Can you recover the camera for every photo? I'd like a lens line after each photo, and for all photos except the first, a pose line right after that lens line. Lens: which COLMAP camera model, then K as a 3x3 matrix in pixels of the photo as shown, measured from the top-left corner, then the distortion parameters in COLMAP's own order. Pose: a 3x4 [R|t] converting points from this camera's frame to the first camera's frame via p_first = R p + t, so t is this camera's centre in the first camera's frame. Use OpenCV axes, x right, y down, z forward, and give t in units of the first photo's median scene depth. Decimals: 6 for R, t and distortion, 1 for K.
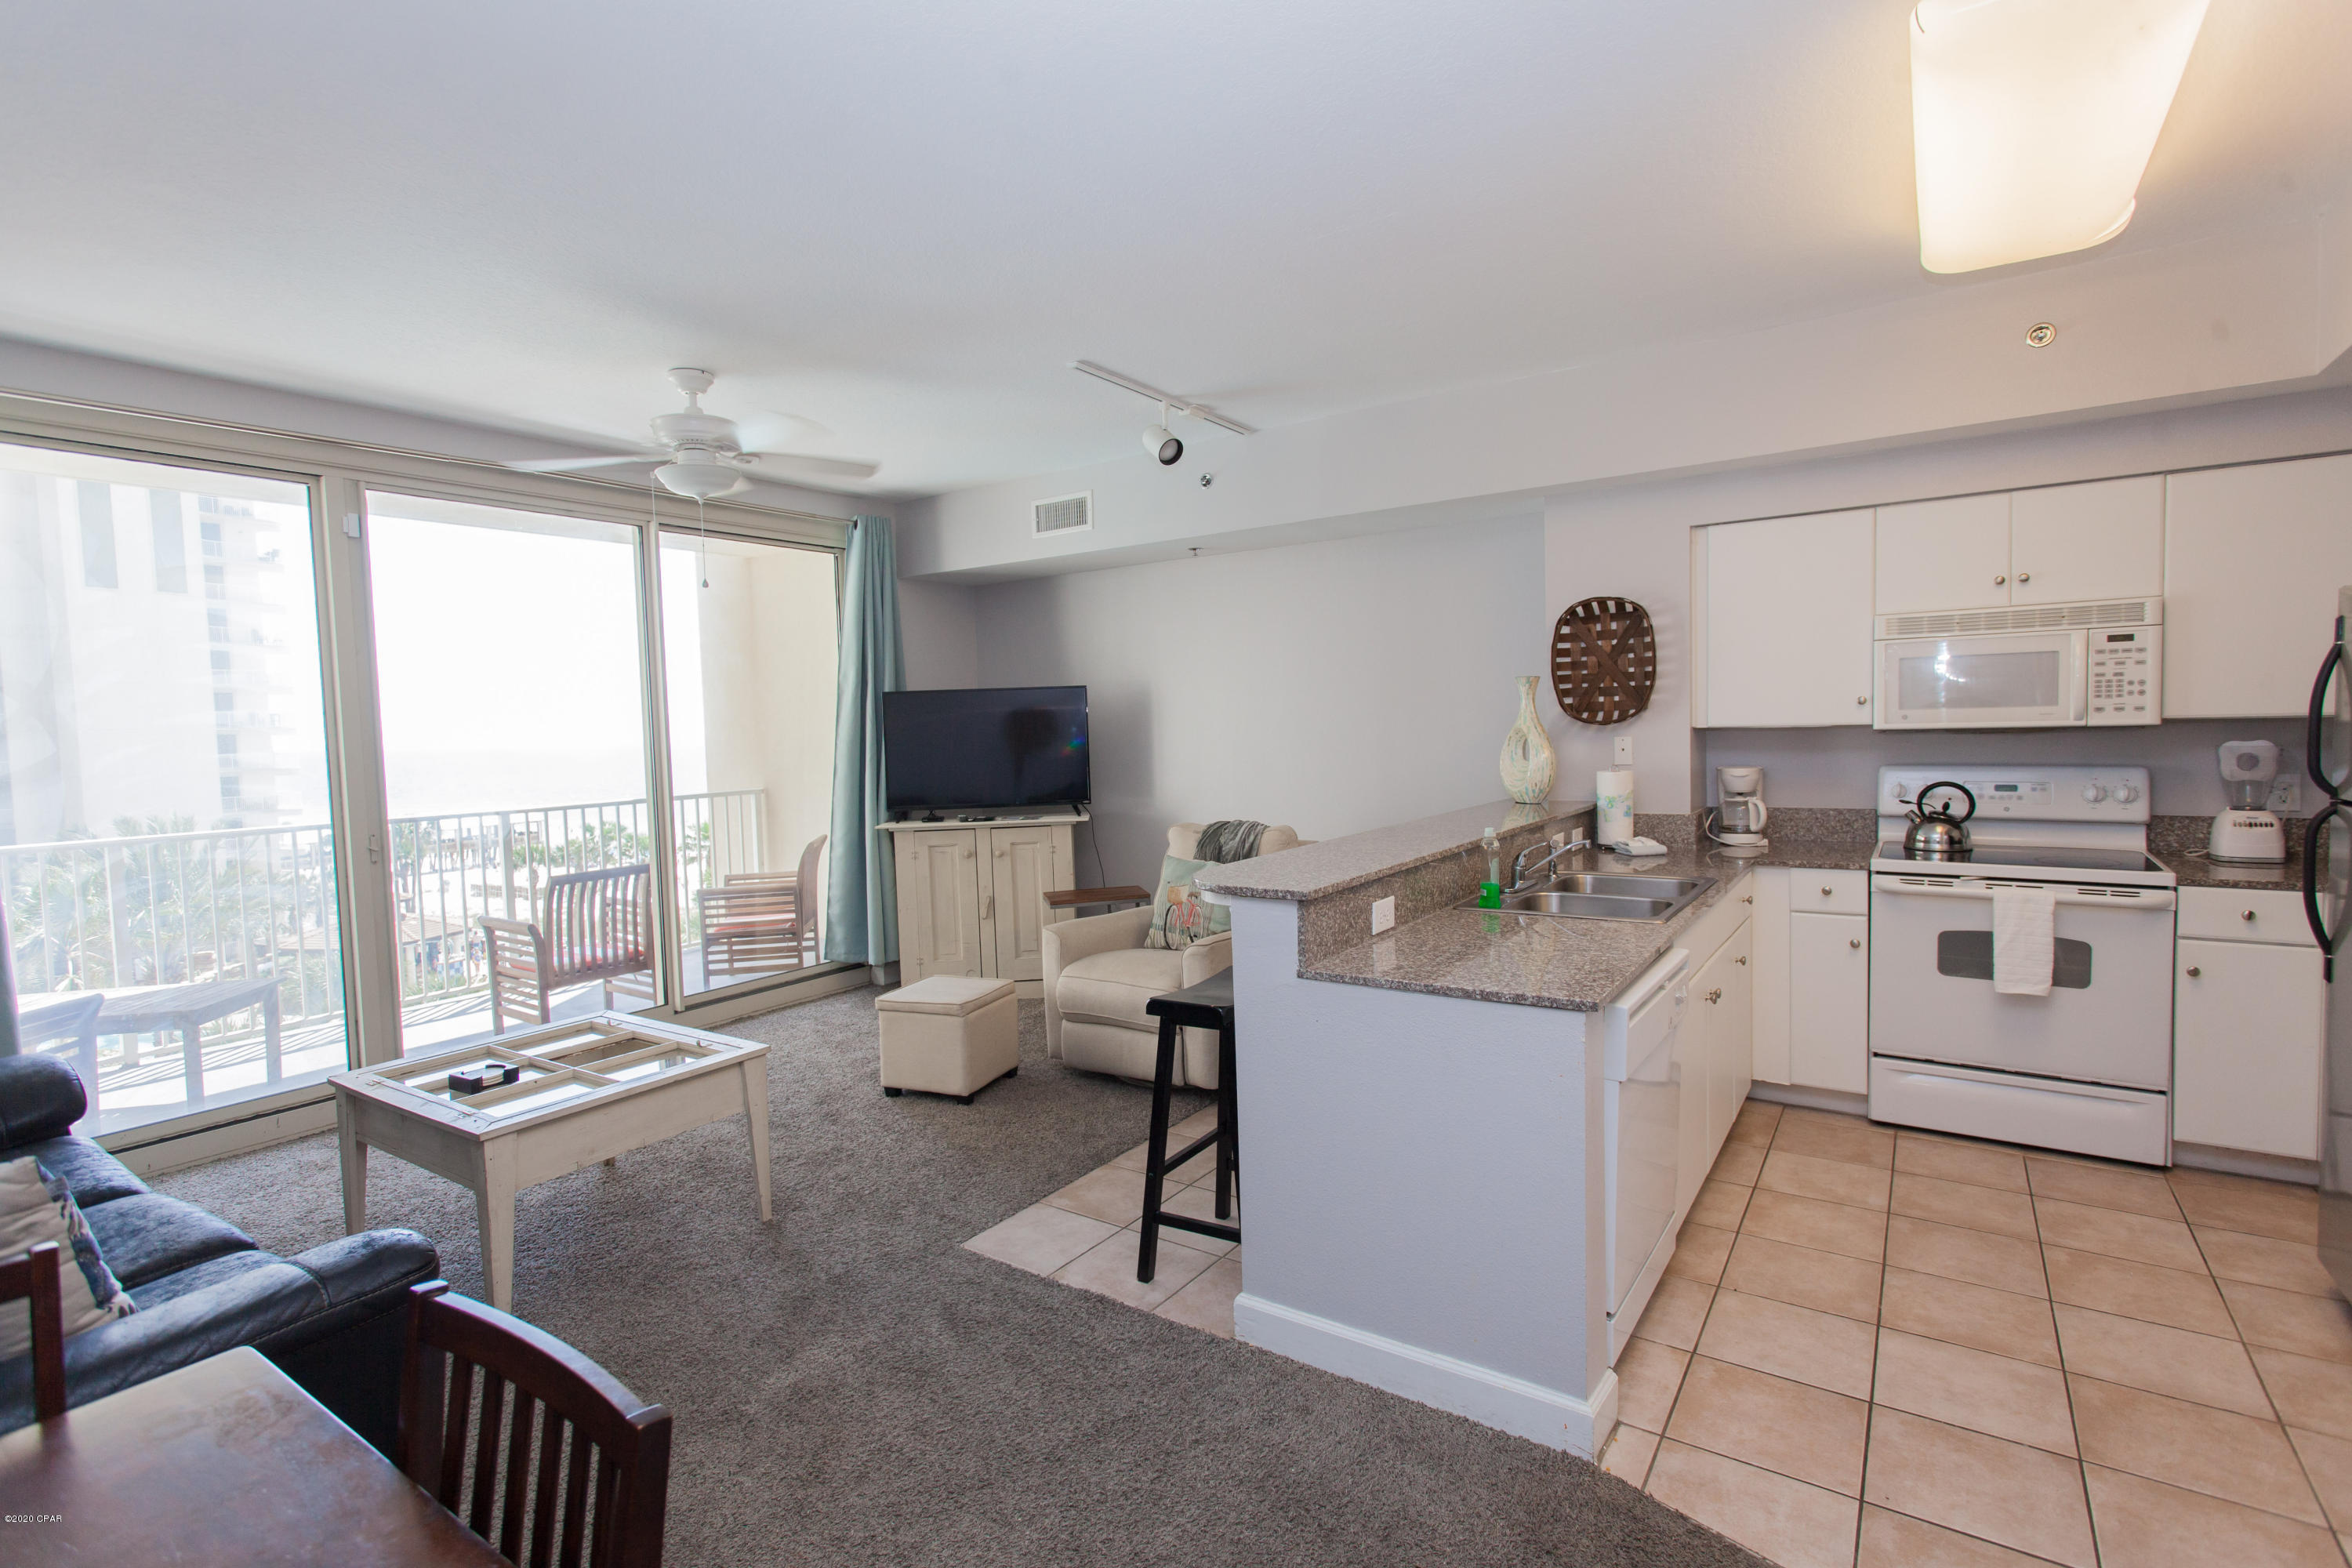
lens RADIAL K [[1102.6, 0, 1180.0], [0, 1102.6, 779.3], [0, 0, 1]] dist [0.003196, 0.000129]
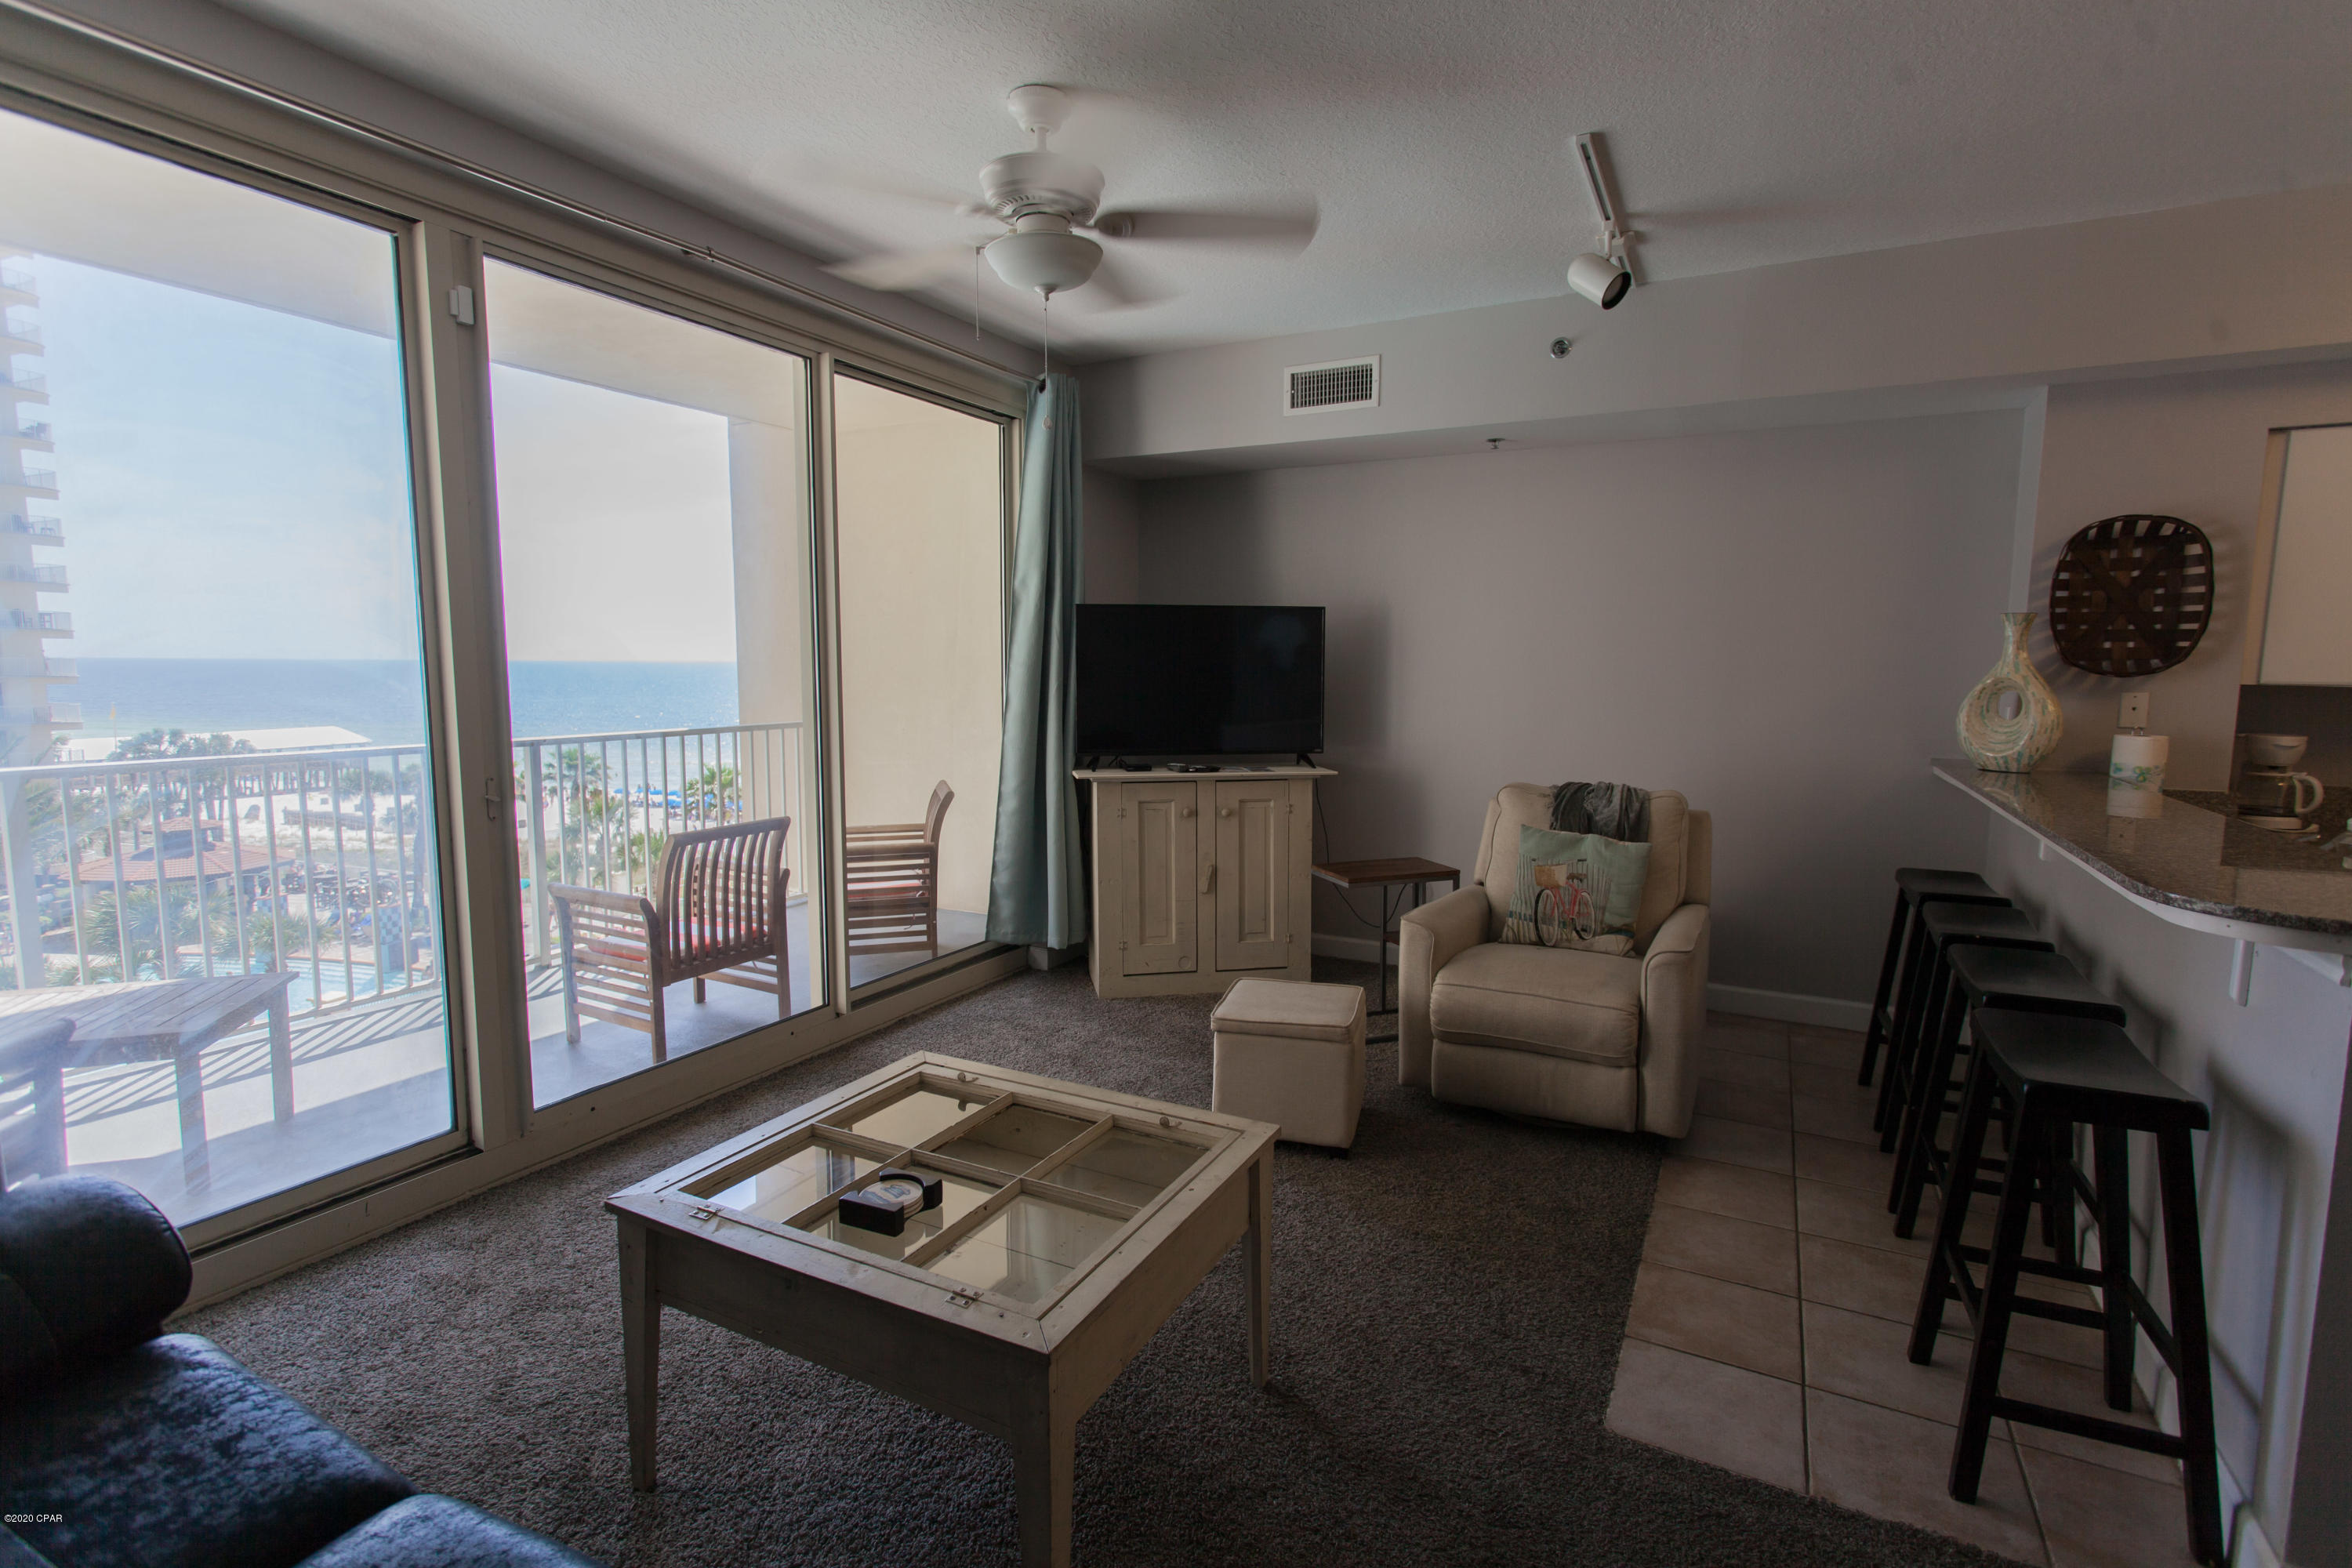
lens RADIAL K [[1102.6, 0, 1180.0], [0, 1102.6, 779.3], [0, 0, 1]] dist [0.003196, 0.000129]
pose [[0.992941, 0.023744, 0.116210, -0.429039], [-0.029883, 0.998232, 0.051377, 0.004271], [-0.114785, -0.054487, 0.991895, 0.310620]]
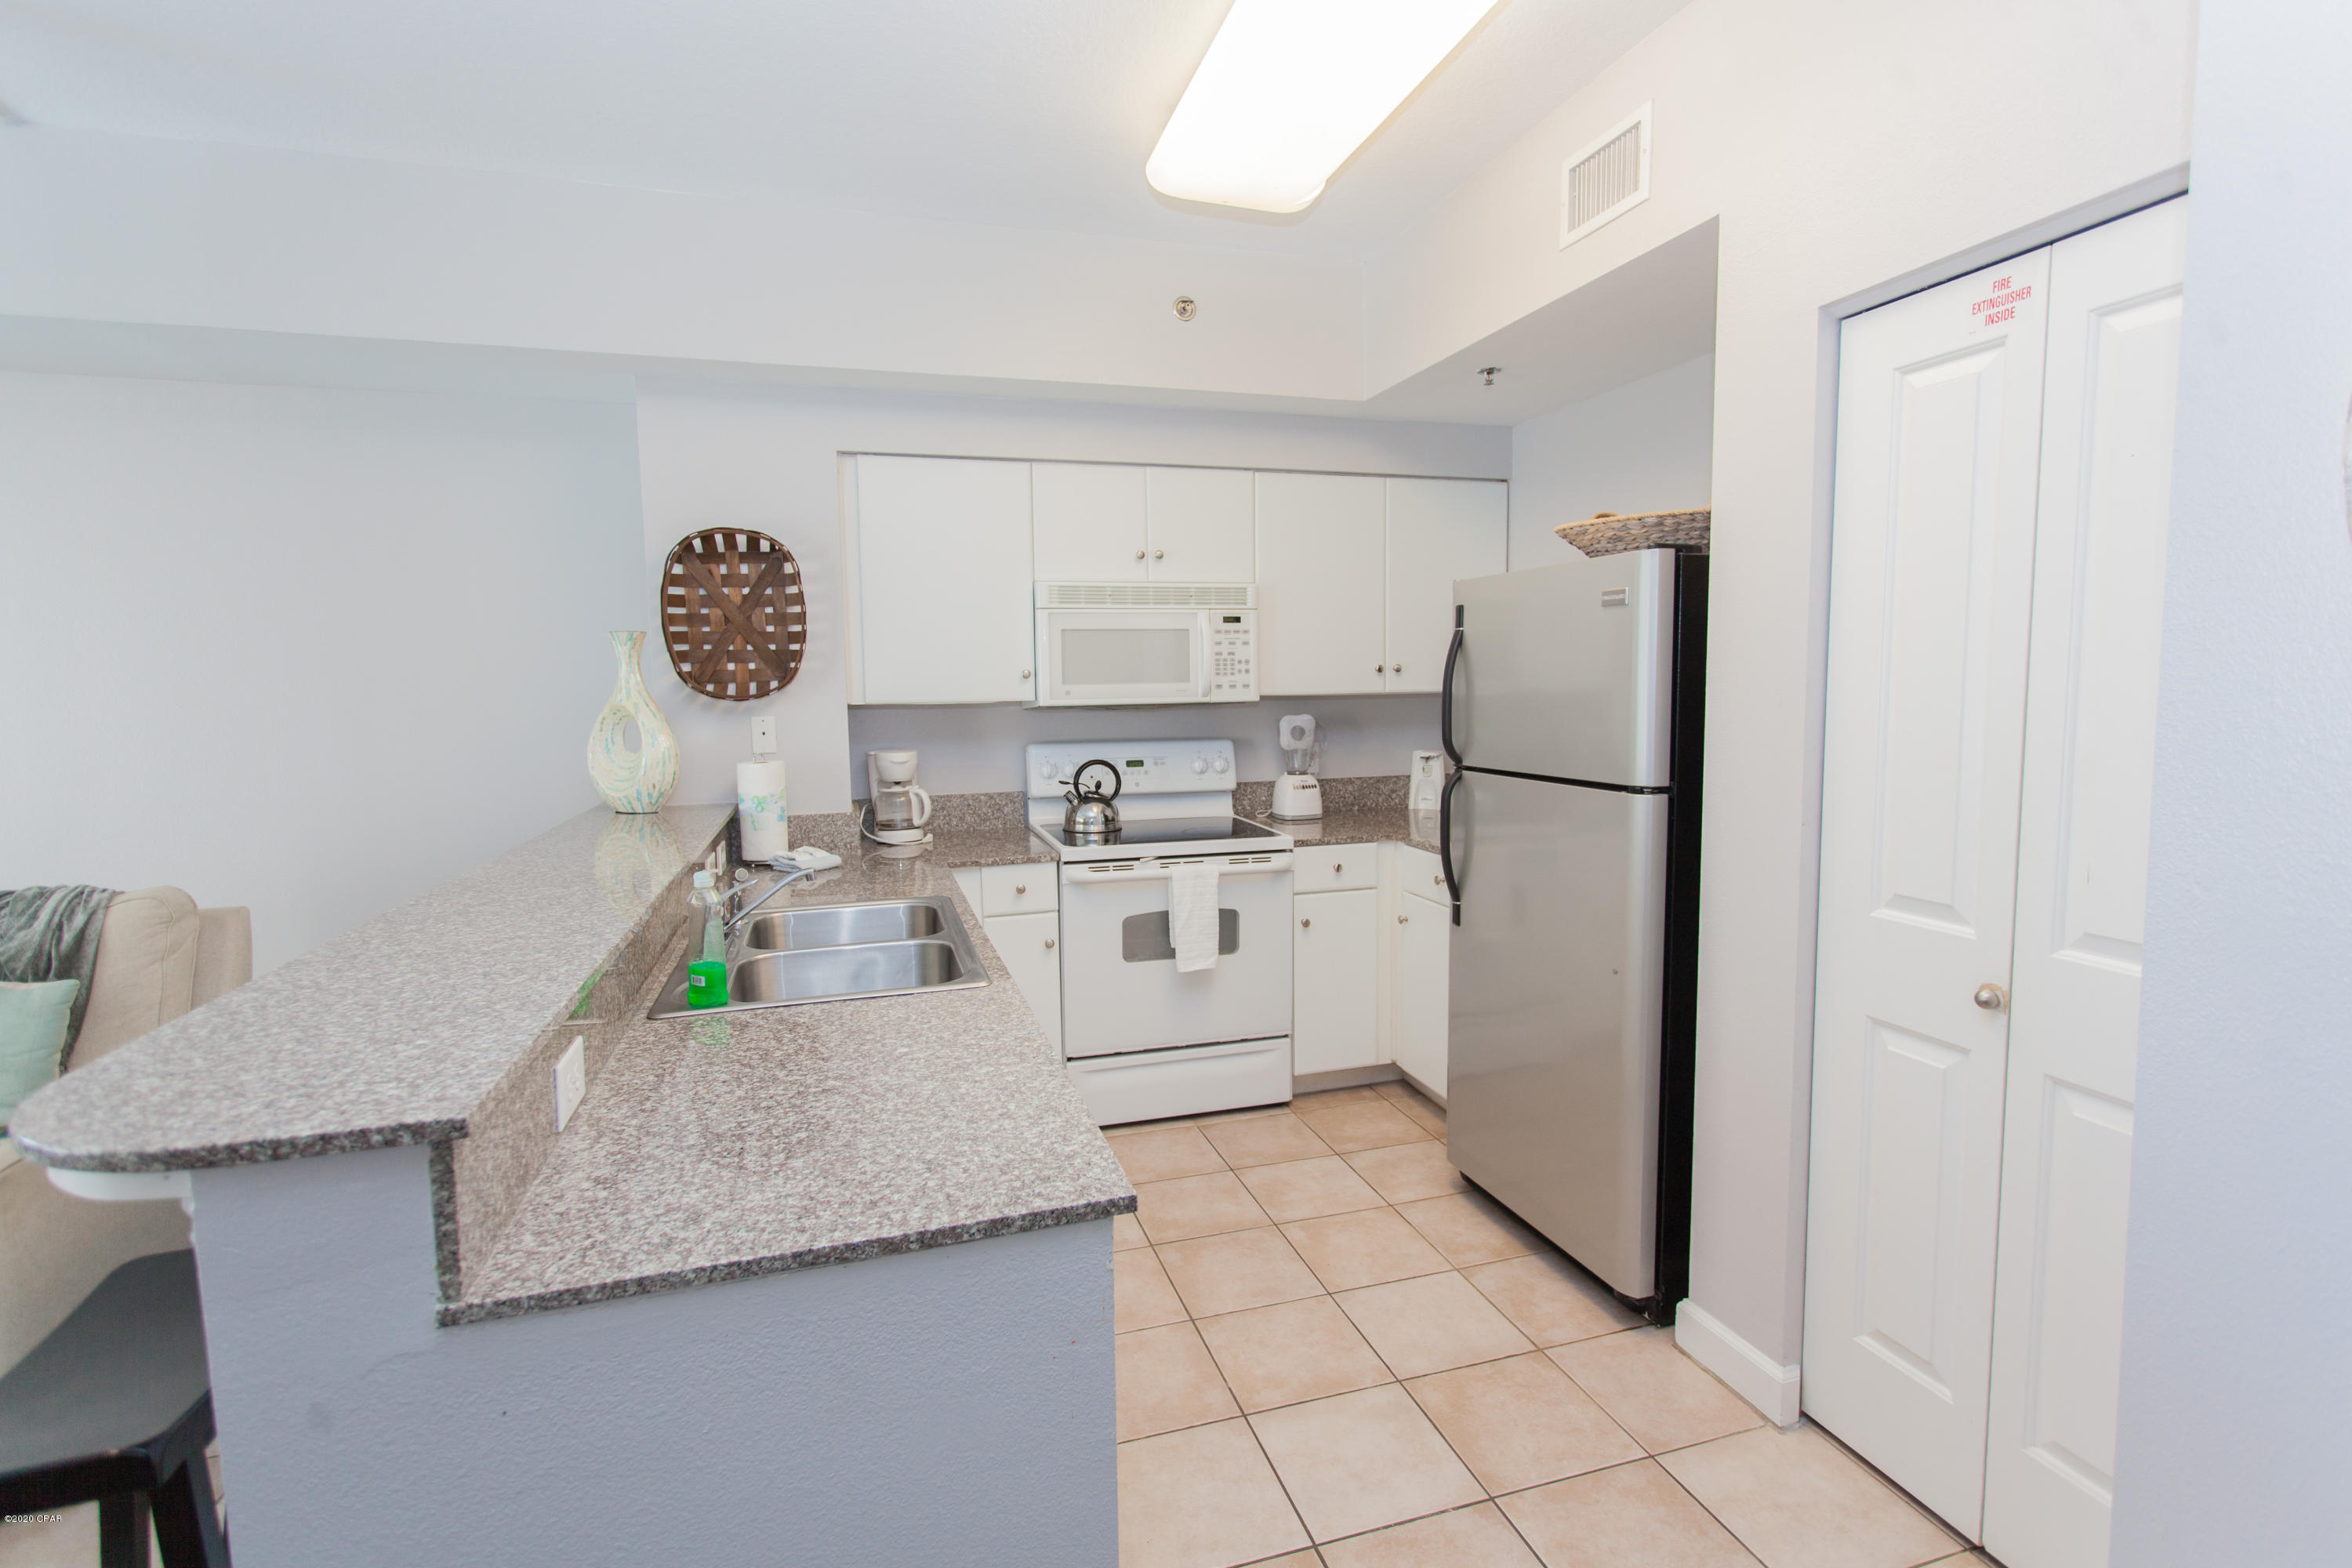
lens RADIAL K [[1105.9, 0, 1178.2], [0, 1105.9, 779.7], [0, 0, 1]] dist [0.004664, 0.000938]
pose [[0.625197, -0.054977, 0.778528, -0.019115], [0.038473, 0.998474, 0.039613, -0.015965], [-0.779518, 0.005186, 0.626358, 0.333096]]
